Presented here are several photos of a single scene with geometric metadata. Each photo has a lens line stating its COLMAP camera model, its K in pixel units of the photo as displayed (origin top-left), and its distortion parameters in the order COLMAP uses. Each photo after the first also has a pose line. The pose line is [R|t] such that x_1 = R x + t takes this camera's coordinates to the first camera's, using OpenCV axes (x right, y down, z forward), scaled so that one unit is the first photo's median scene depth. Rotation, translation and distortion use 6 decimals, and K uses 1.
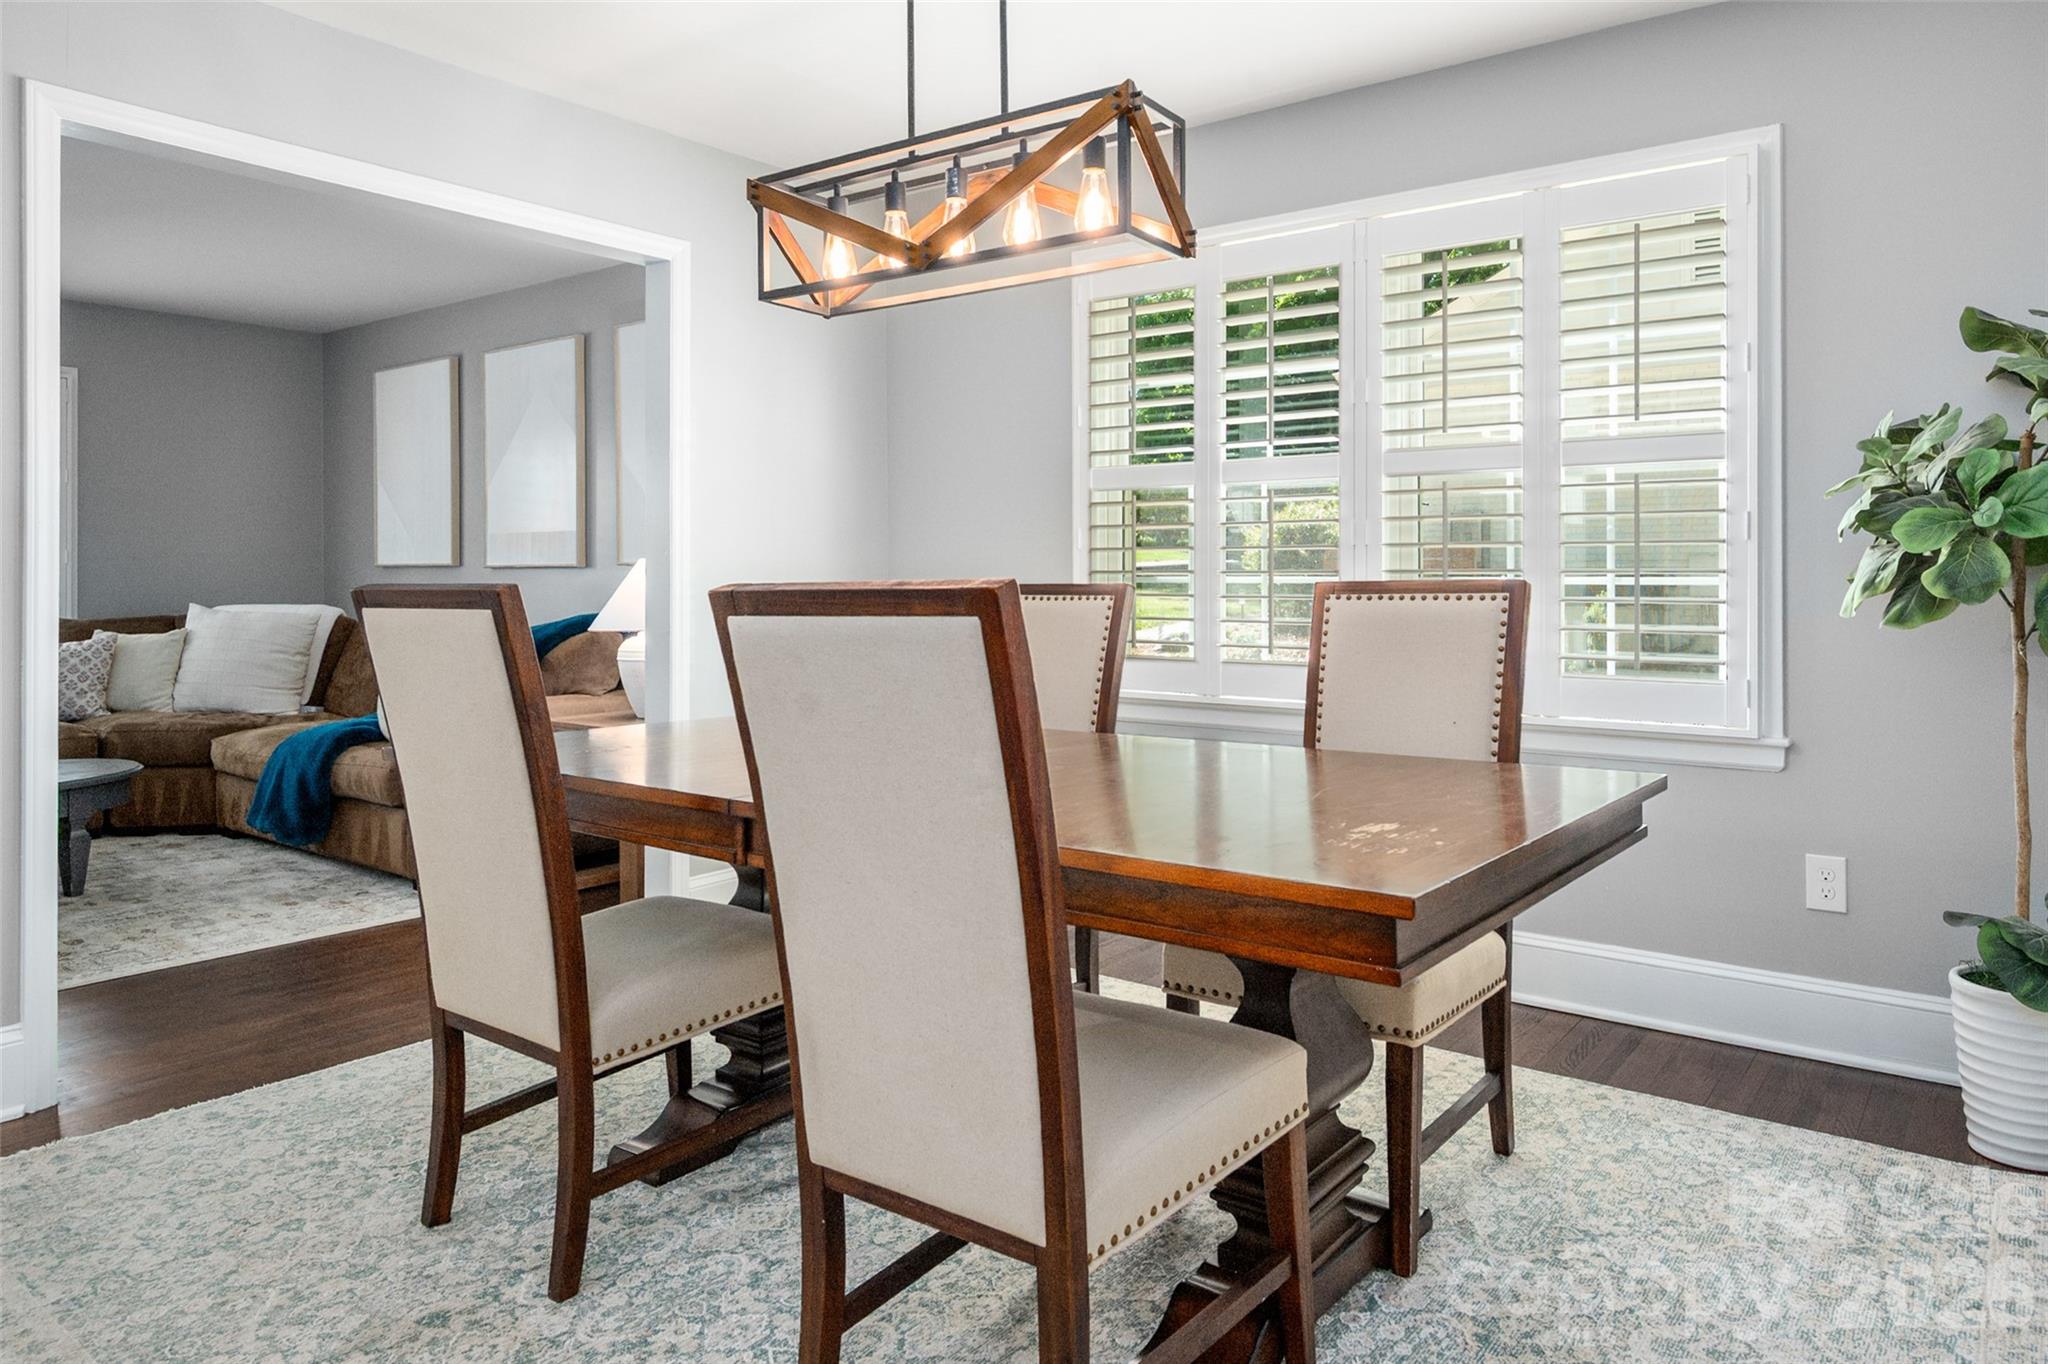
lens RADIAL K [[1325.5, 0, 1055.5], [0, 1325.5, 596.1], [0, 0, 1]] dist [-0.008075, -0.000273]
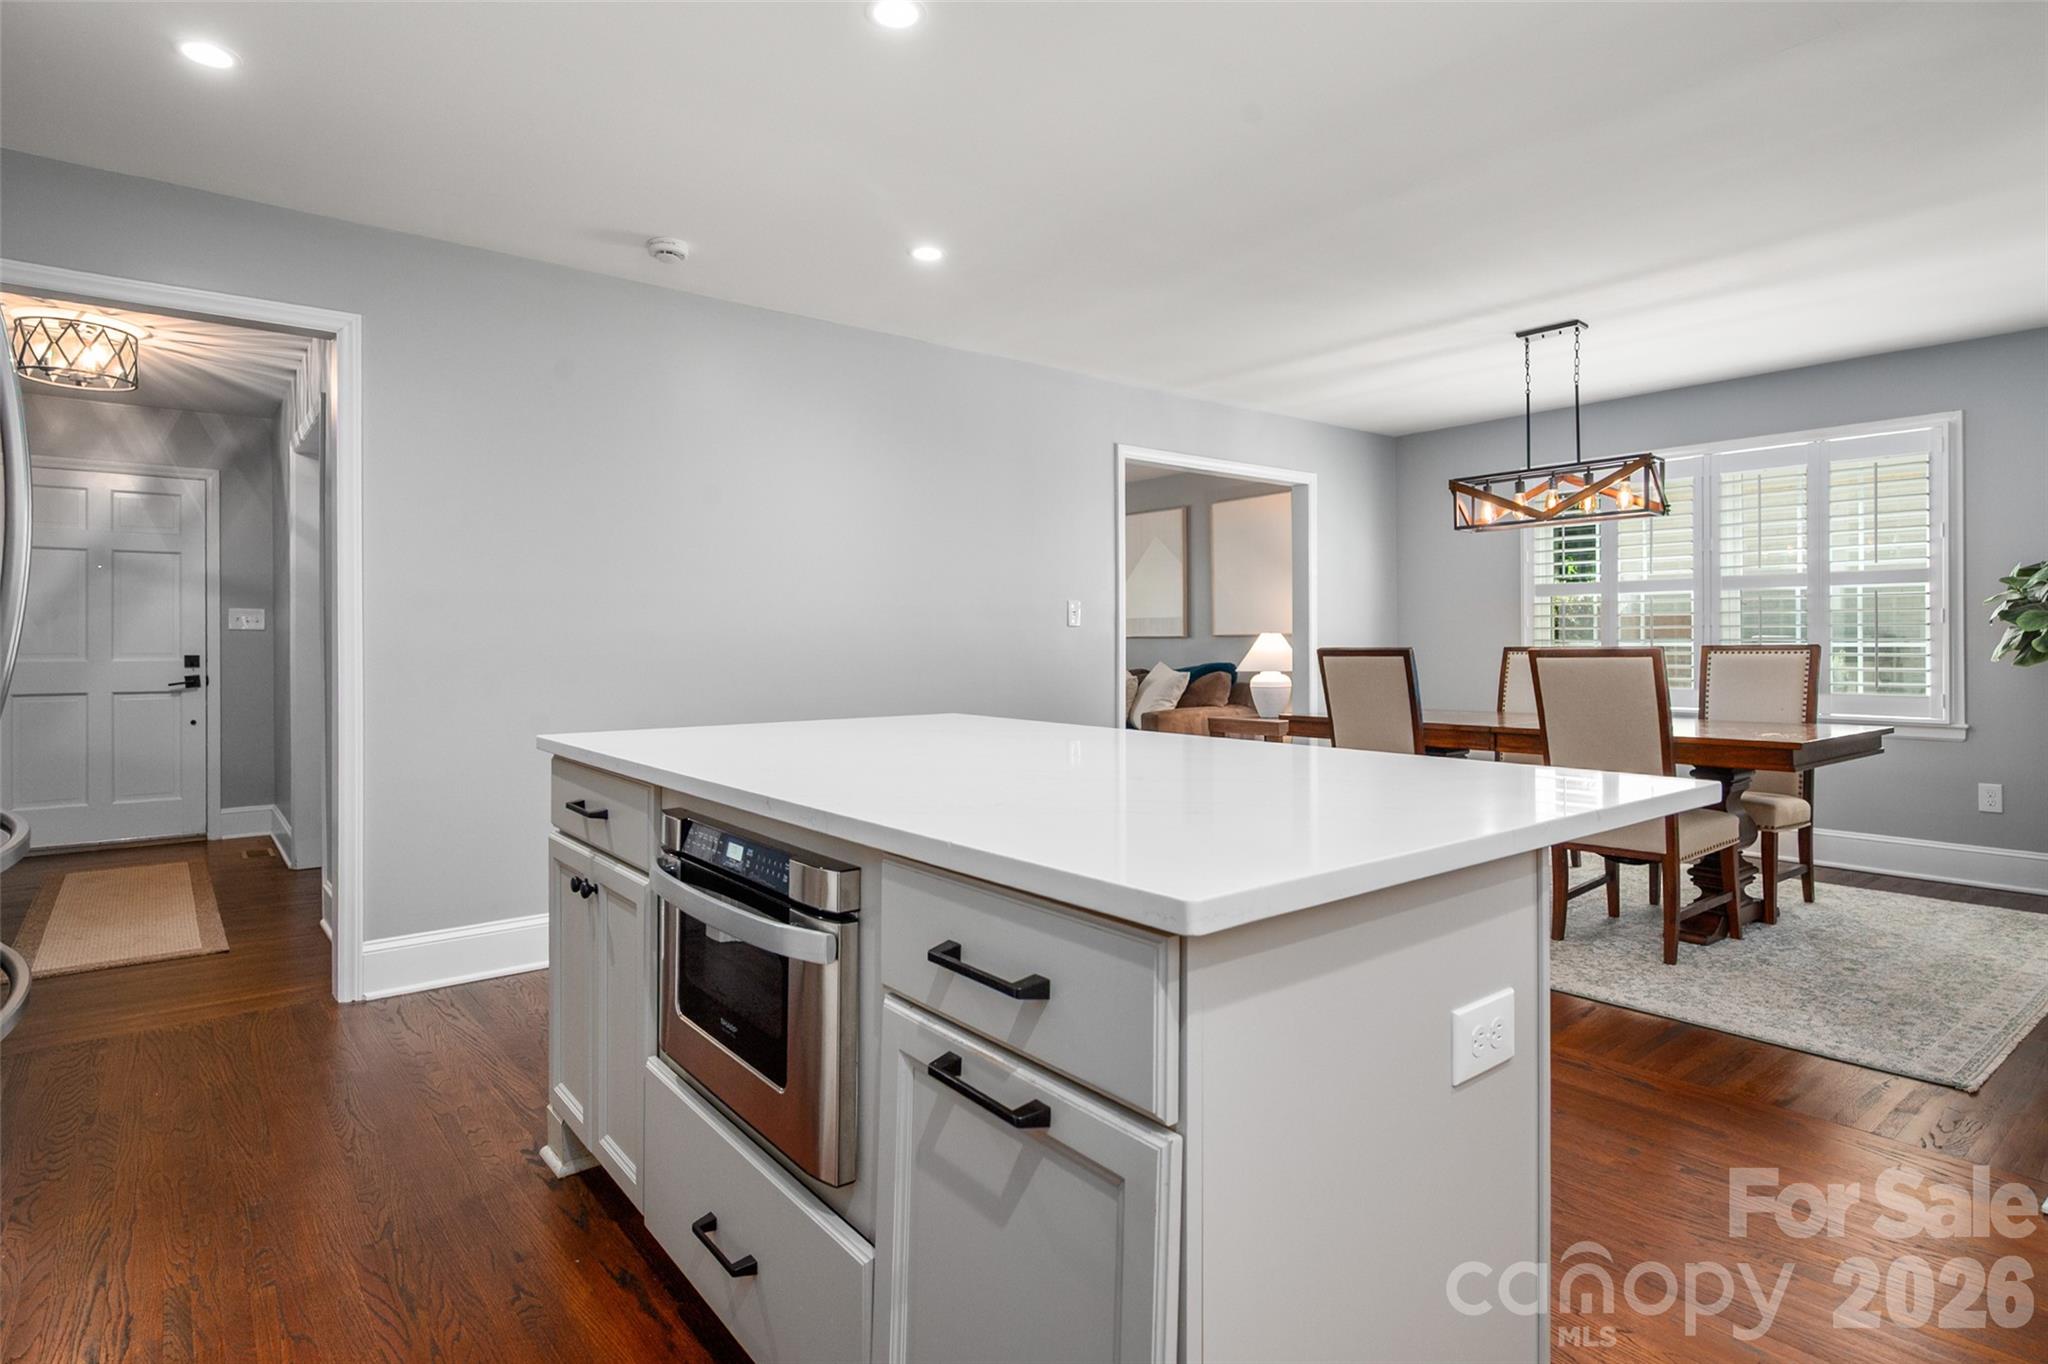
lens RADIAL K [[1071.6, 0, 1030.3], [0, 1071.6, 649.4], [0, 0, 1]] dist [0.002882, 0.000147]
pose [[0.968978, -0.001979, -0.247139, -0.440542], [0.000580, 0.999983, -0.005734, 0.005282], [0.247146, 0.005413, 0.968963, -0.980151]]
